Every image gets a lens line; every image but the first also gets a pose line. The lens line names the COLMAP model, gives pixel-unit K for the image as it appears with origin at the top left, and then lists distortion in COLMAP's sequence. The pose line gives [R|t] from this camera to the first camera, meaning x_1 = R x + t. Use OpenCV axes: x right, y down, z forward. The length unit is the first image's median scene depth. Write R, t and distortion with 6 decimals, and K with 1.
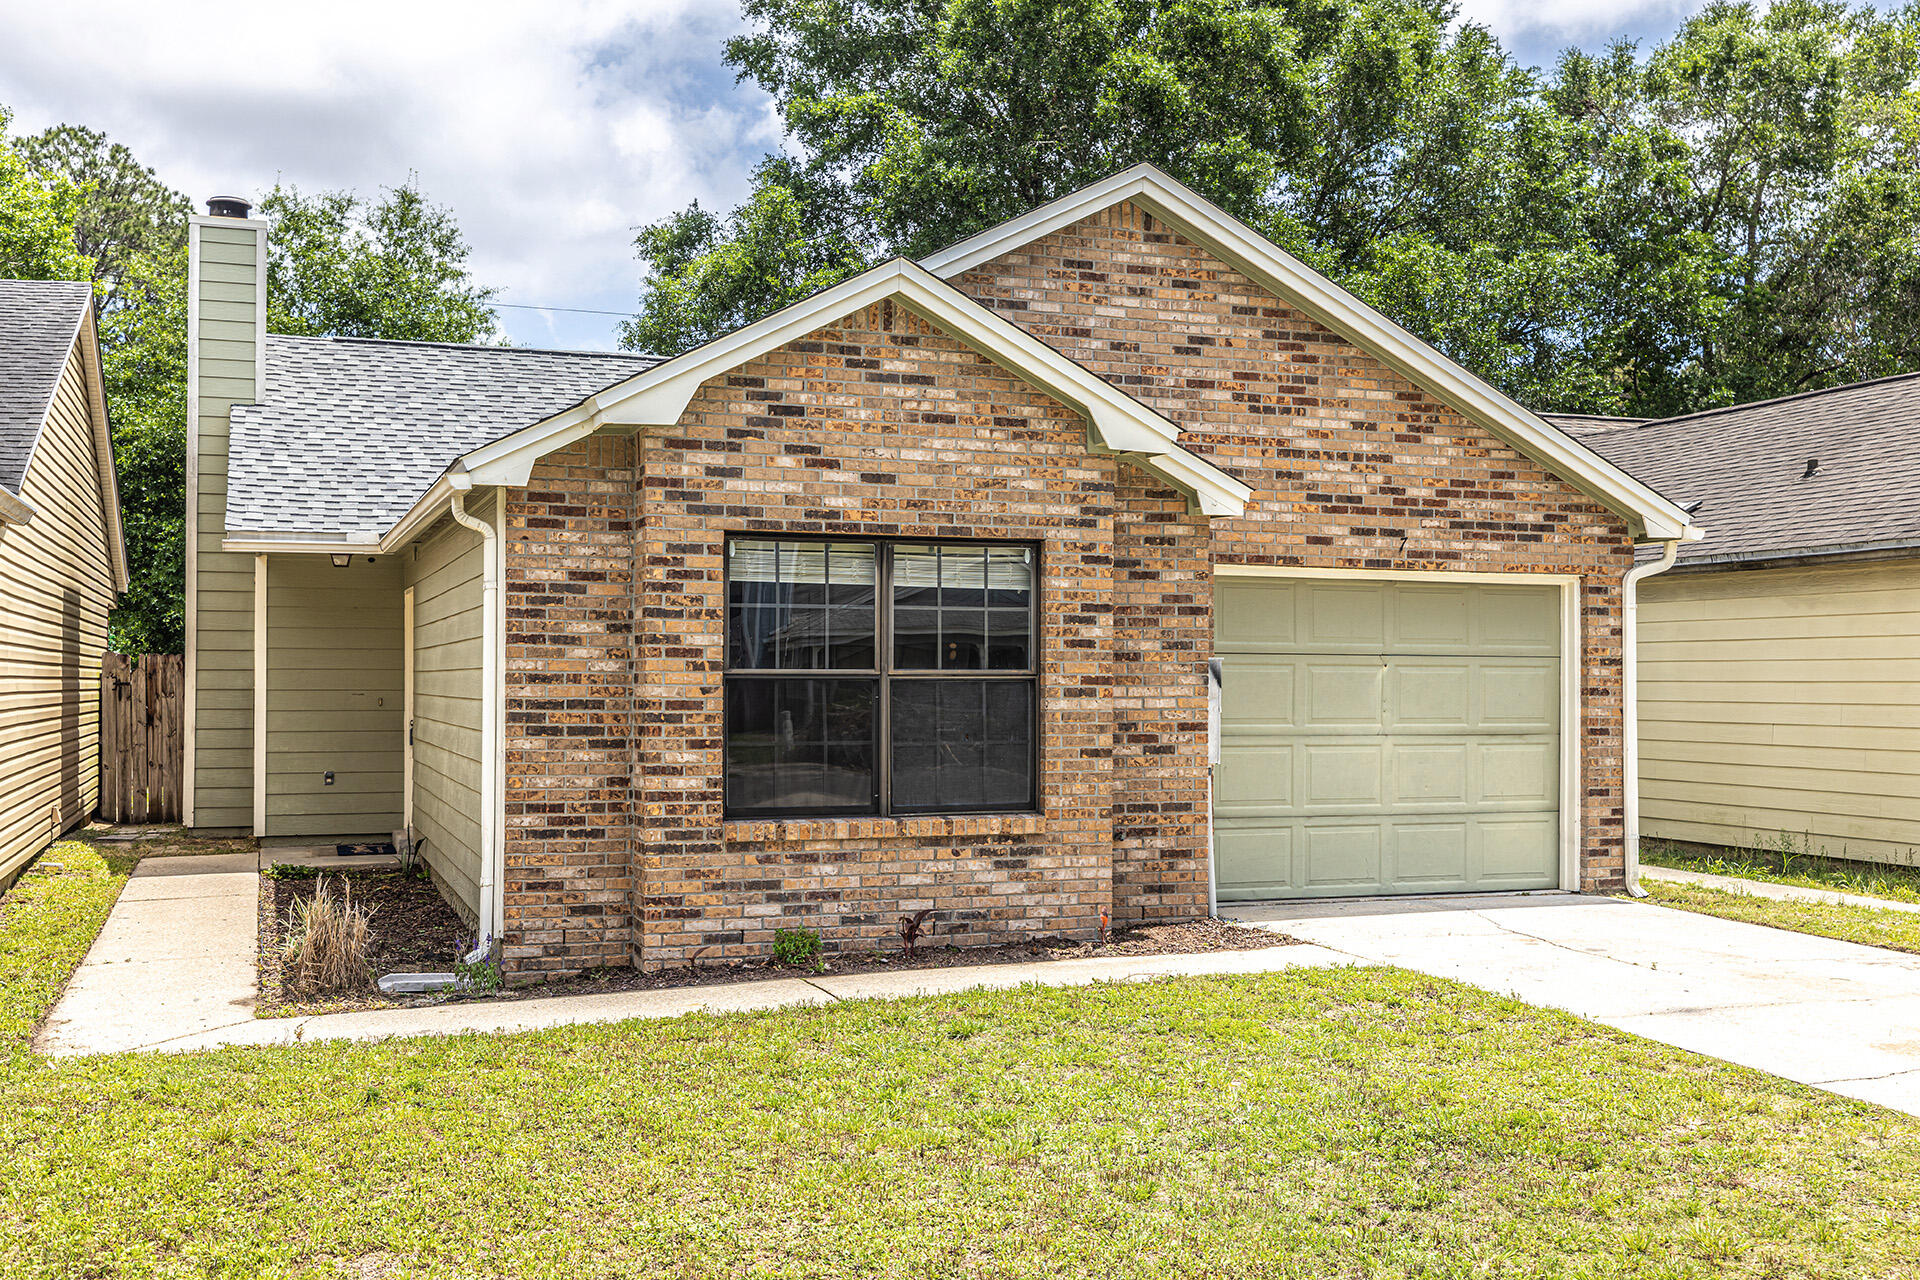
lens RADIAL K [[1946.5, 0, 989.1], [0, 1946.5, 663.5], [0, 0, 1]] dist [-0.001679, 0.037710]
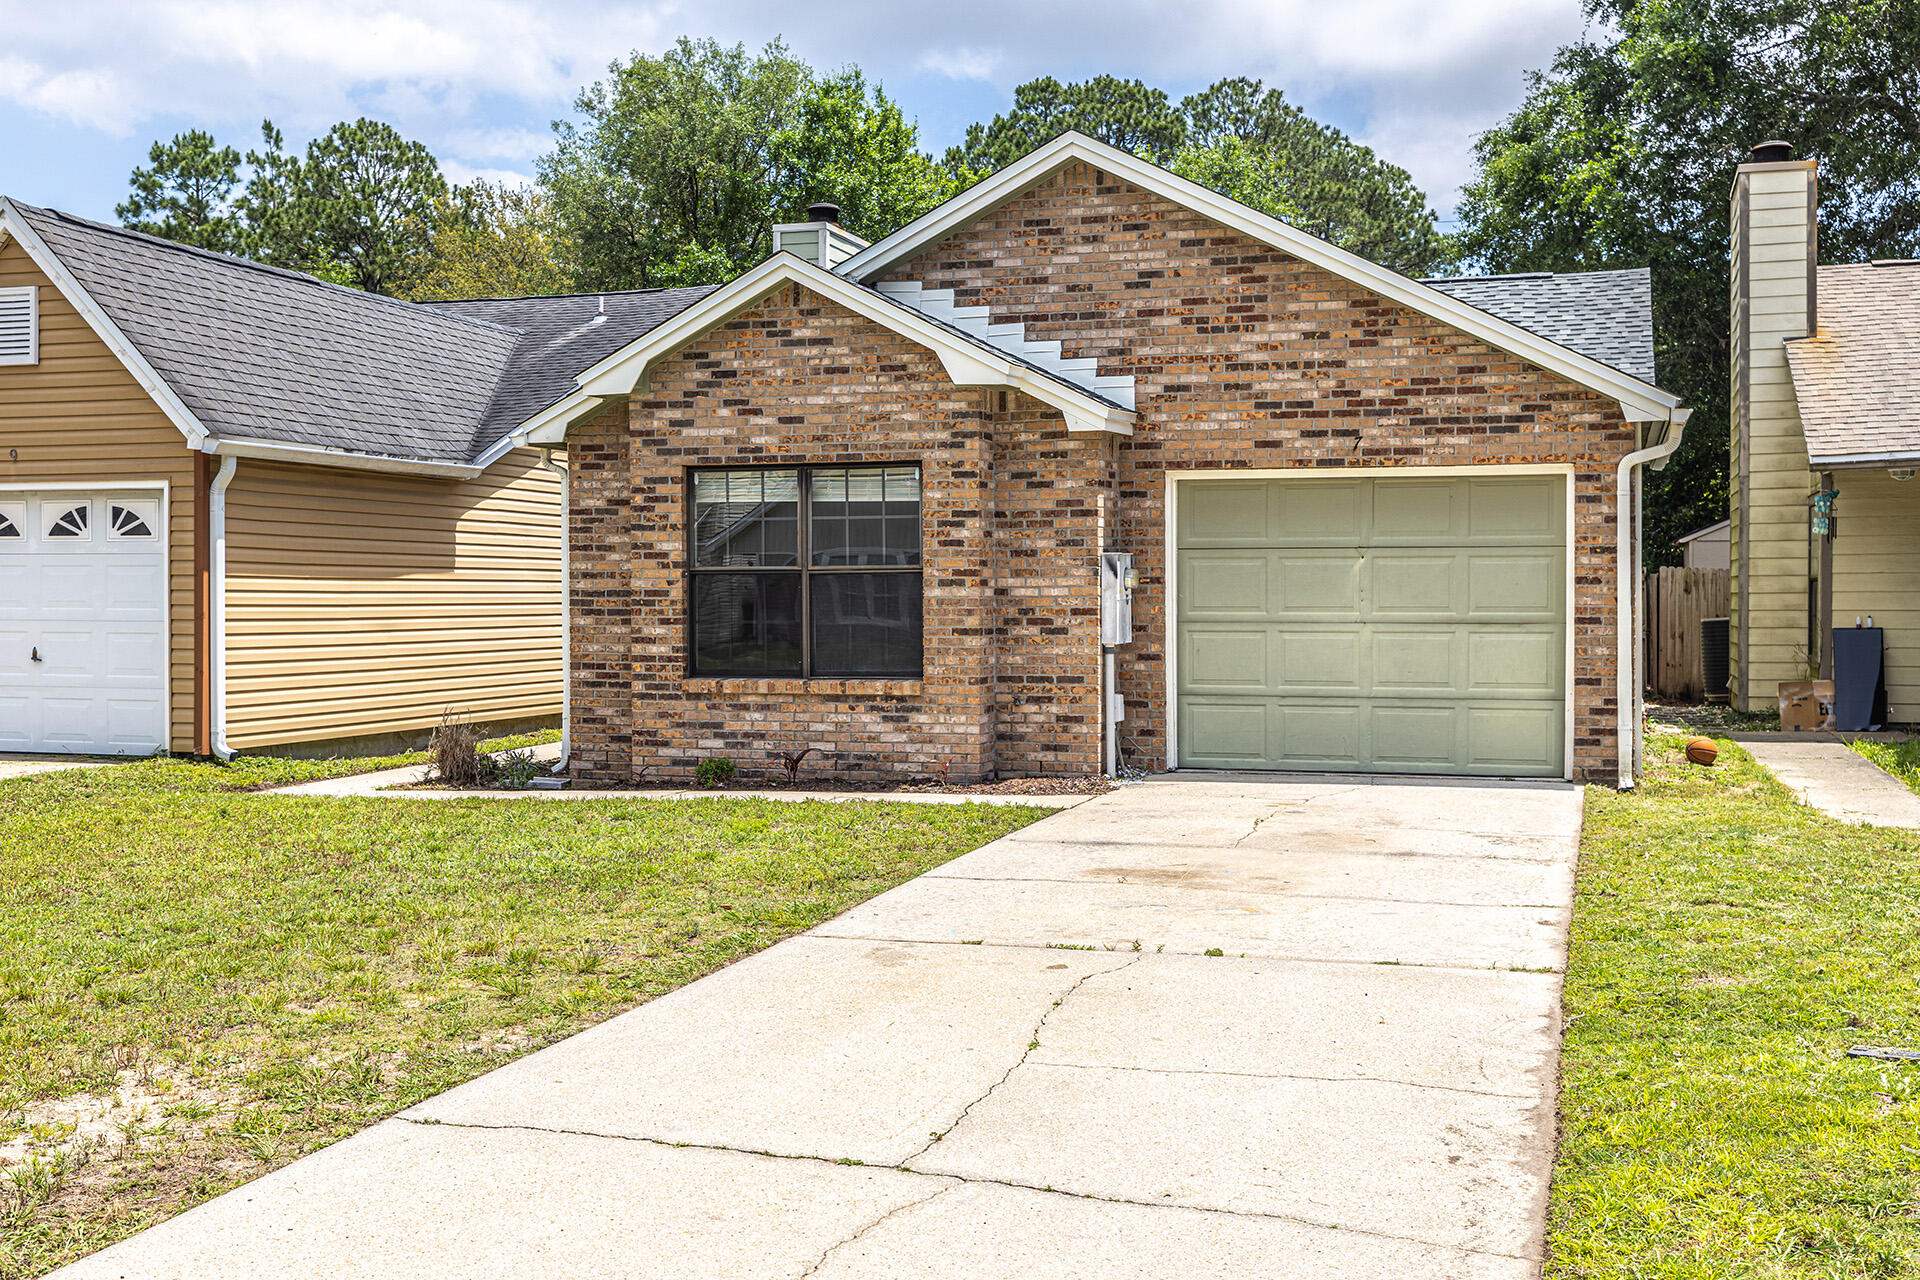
lens RADIAL K [[2063.6, 0, 960.0], [0, 2063.6, 640.0], [0, 0, 1]] dist [0.000624, 0.006393]
pose [[0.795657, 0.007859, -0.605696, 0.744837], [0.010376, 0.999592, 0.026601, 0.014533], [0.605658, -0.027450, 0.795251, -0.034259]]
